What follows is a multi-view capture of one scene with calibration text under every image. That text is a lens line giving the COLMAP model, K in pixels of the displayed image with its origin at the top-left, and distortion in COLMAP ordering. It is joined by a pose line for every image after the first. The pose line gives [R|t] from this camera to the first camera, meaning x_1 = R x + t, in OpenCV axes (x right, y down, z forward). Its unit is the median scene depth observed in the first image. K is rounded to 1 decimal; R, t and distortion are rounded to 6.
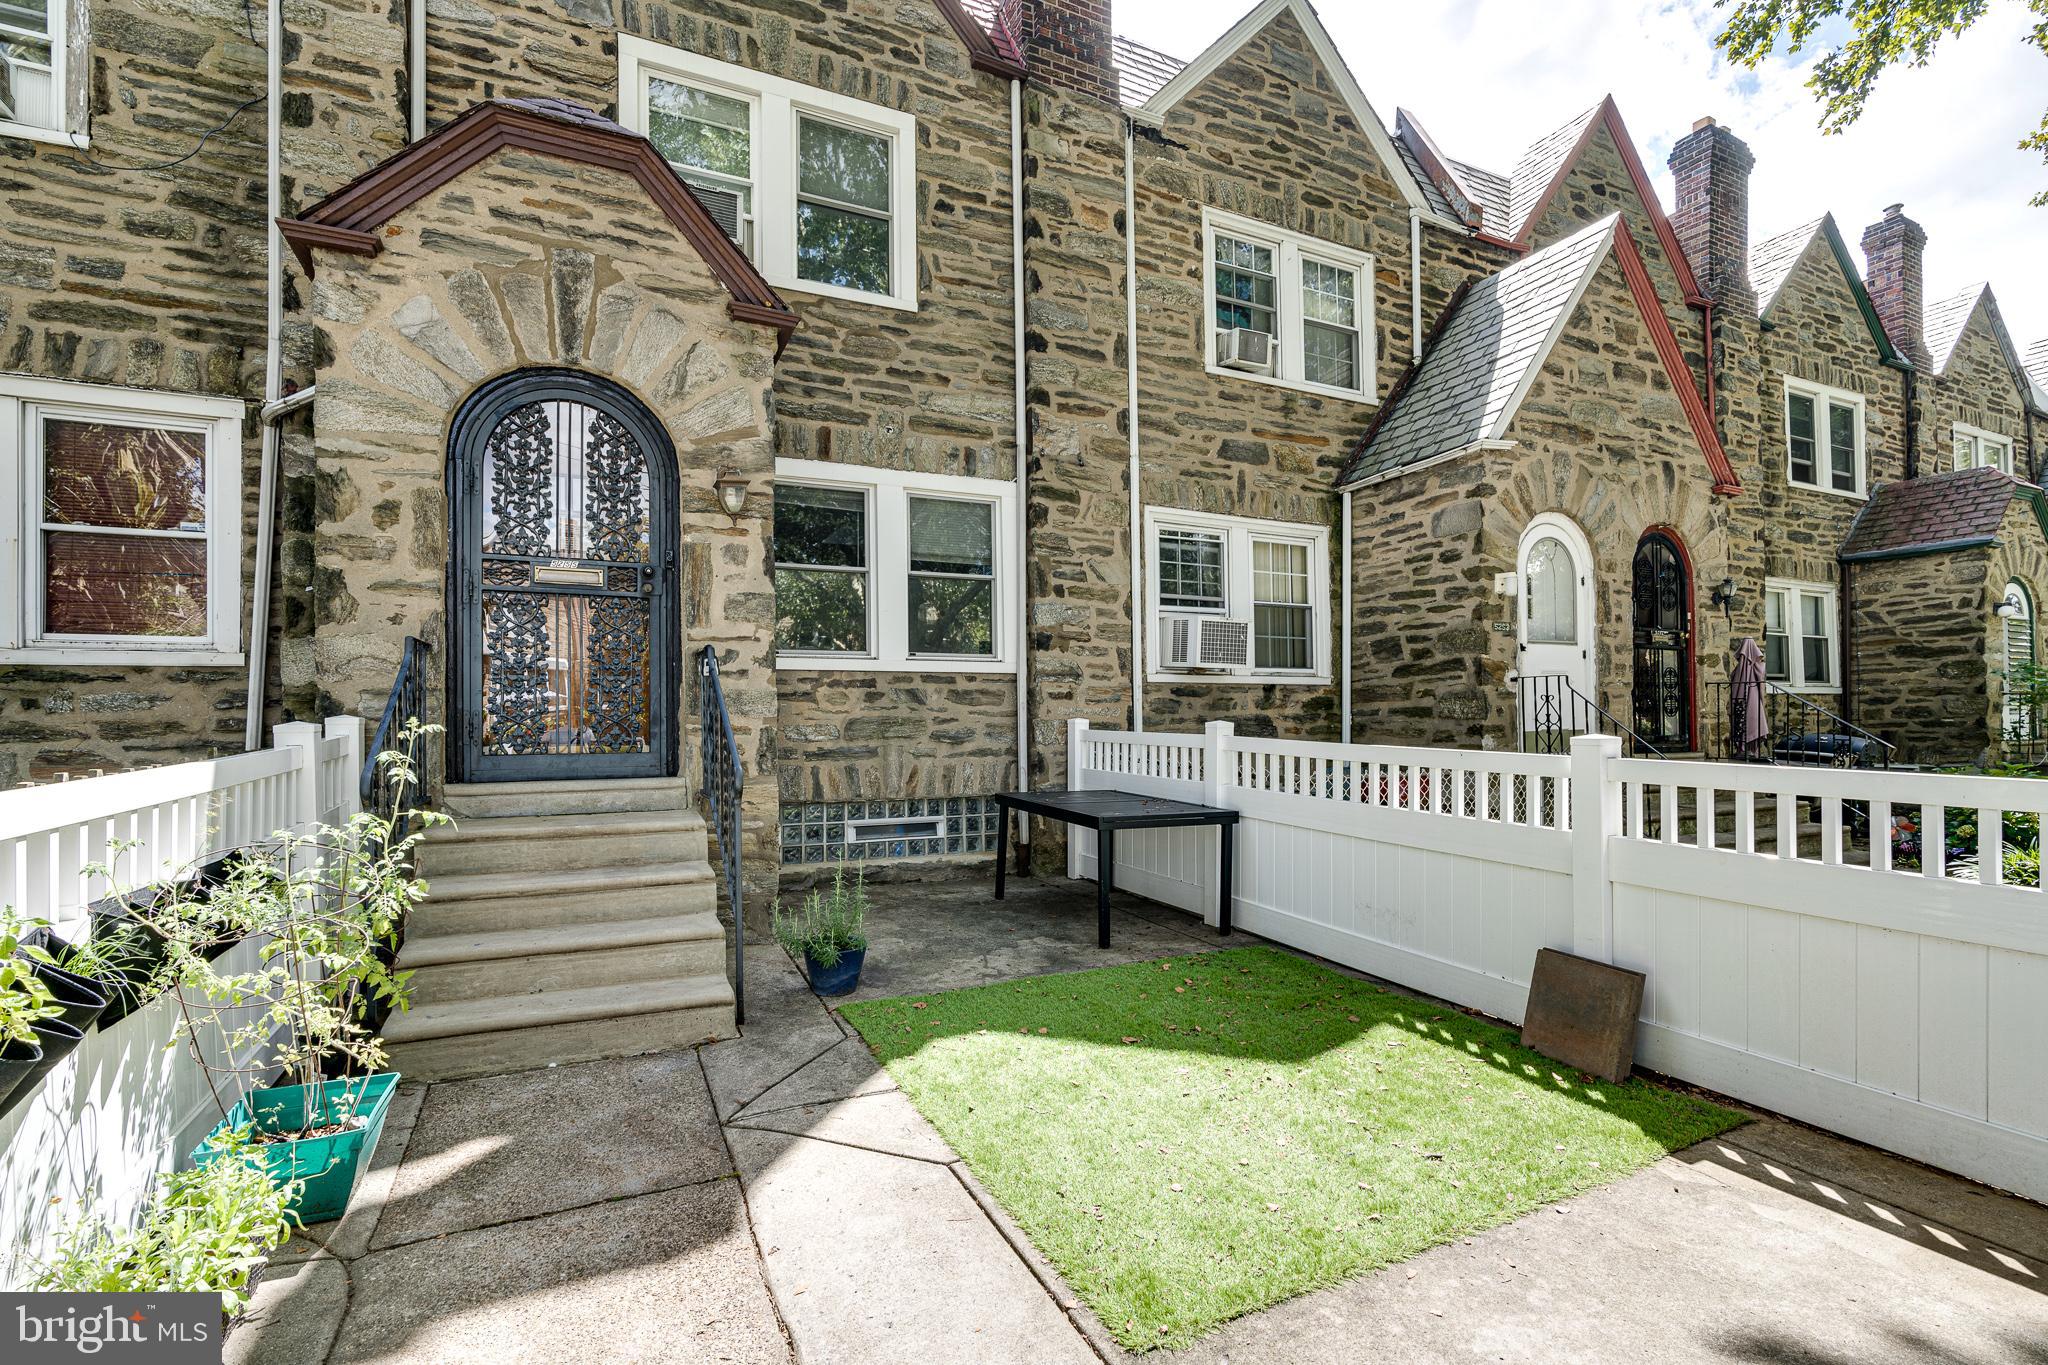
lens RADIAL K [[936.7, 0, 1032.2], [0, 936.7, 706.2], [0, 0, 1]] dist [-0.008005, 0.003230]
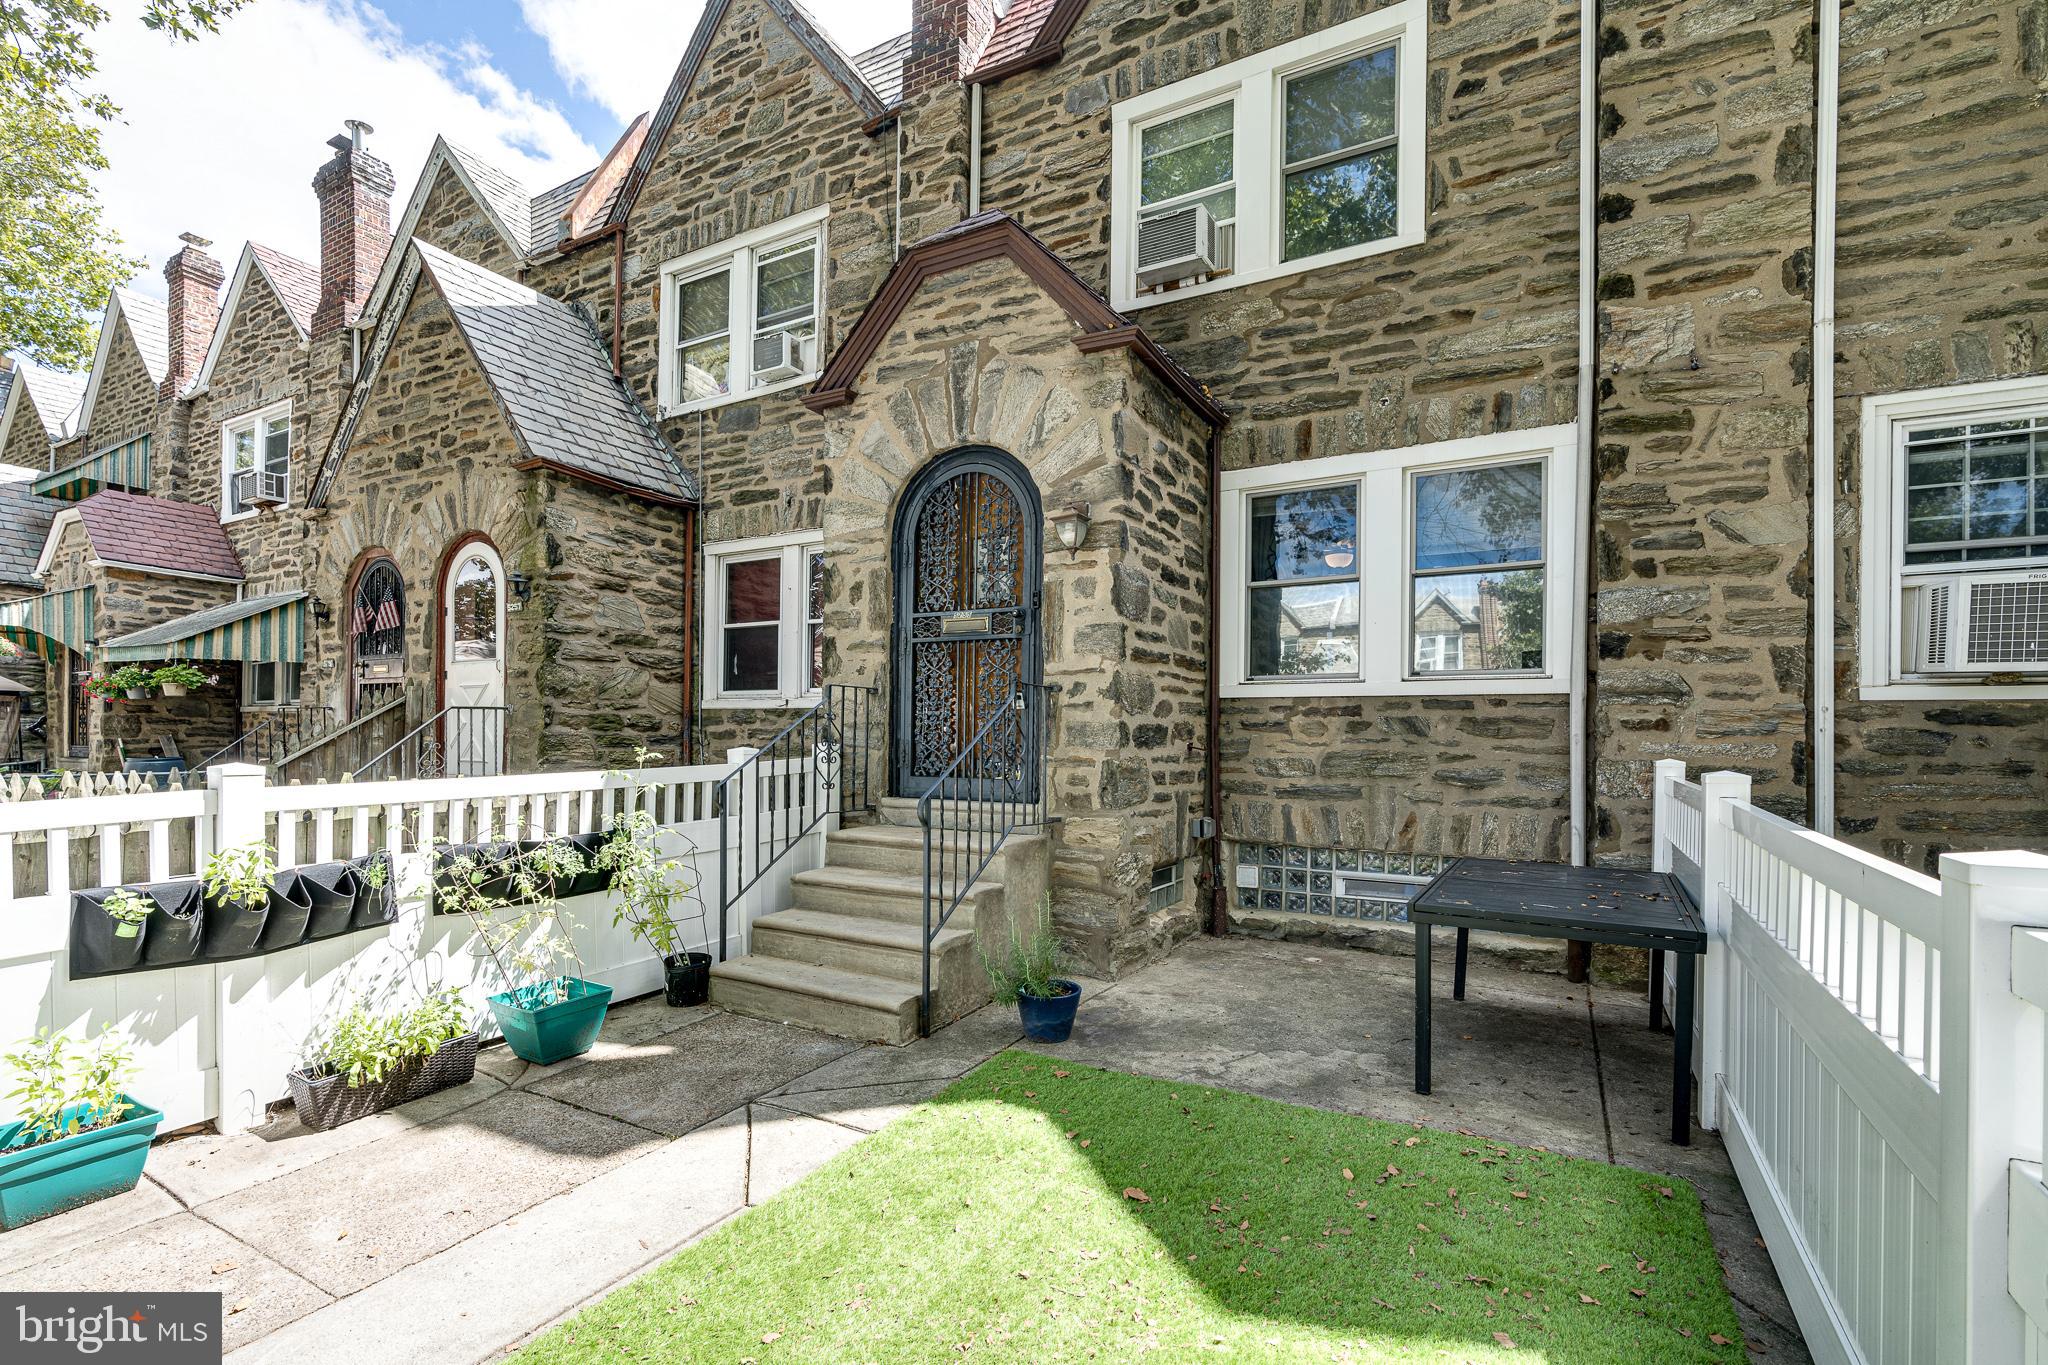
lens RADIAL K [[936.7, 0, 995.9], [0, 936.7, 739.0], [0, 0, 1]] dist [-0.008005, 0.003230]
pose [[0.566488, 0.011042, -0.823996, 0.322423], [-0.003962, 0.999935, 0.010676, -0.006391], [0.824060, -0.002783, 0.566495, 0.244102]]
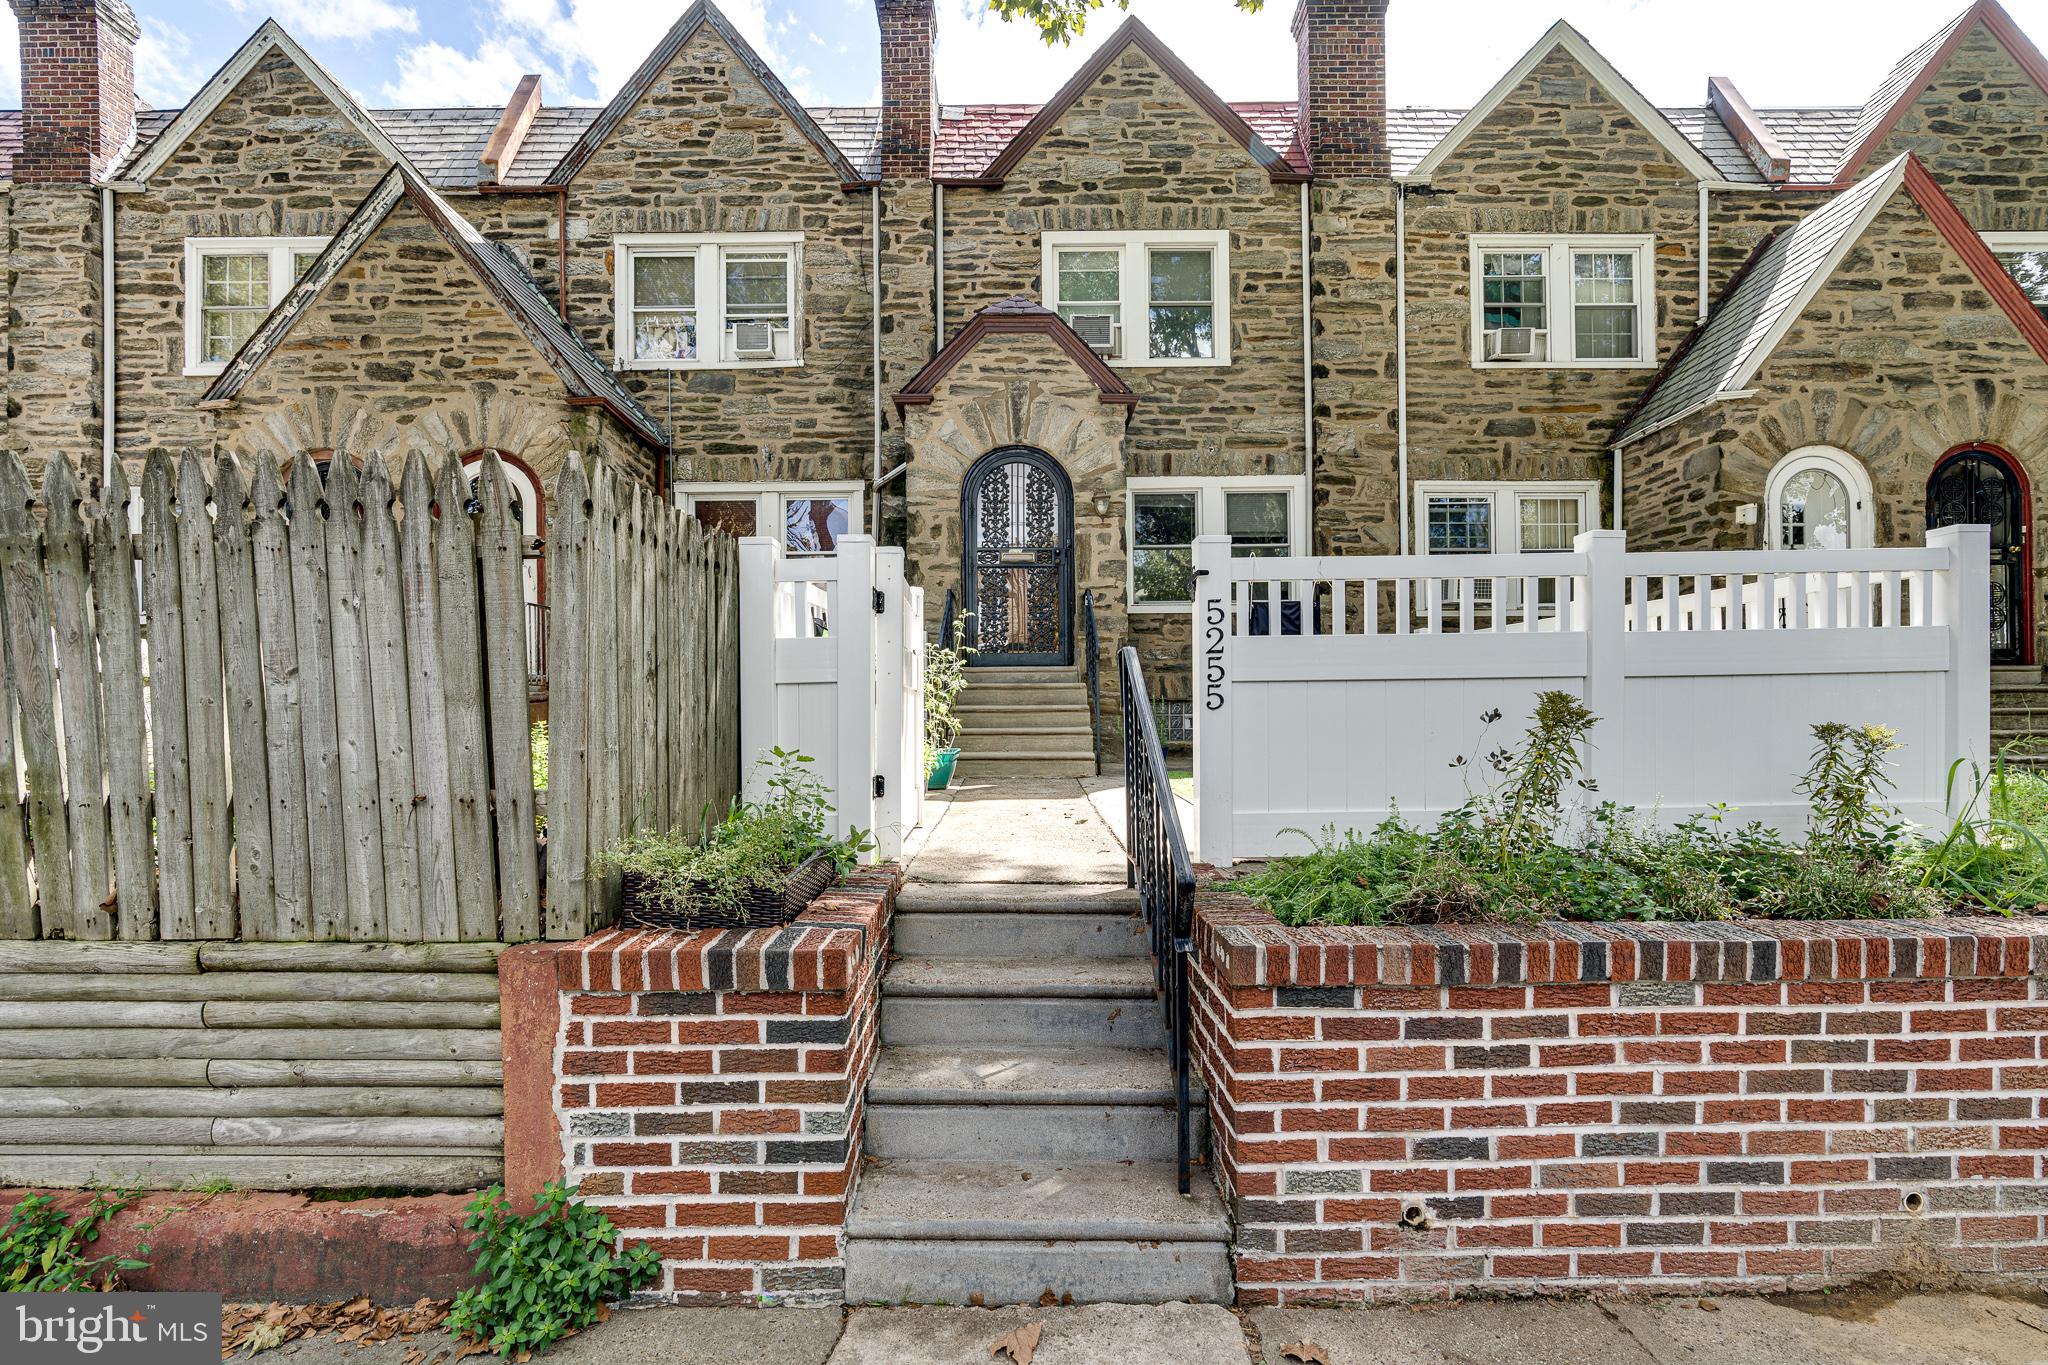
lens RADIAL K [[936.7, 0, 1013.5], [0, 936.7, 712.7], [0, 0, 1]] dist [-0.008005, 0.003230]
pose [[0.897643, -0.004085, -0.440704, 0.208288], [0.005647, 0.999982, 0.002232, 0.110035], [0.440687, -0.004492, 0.897650, -0.446550]]
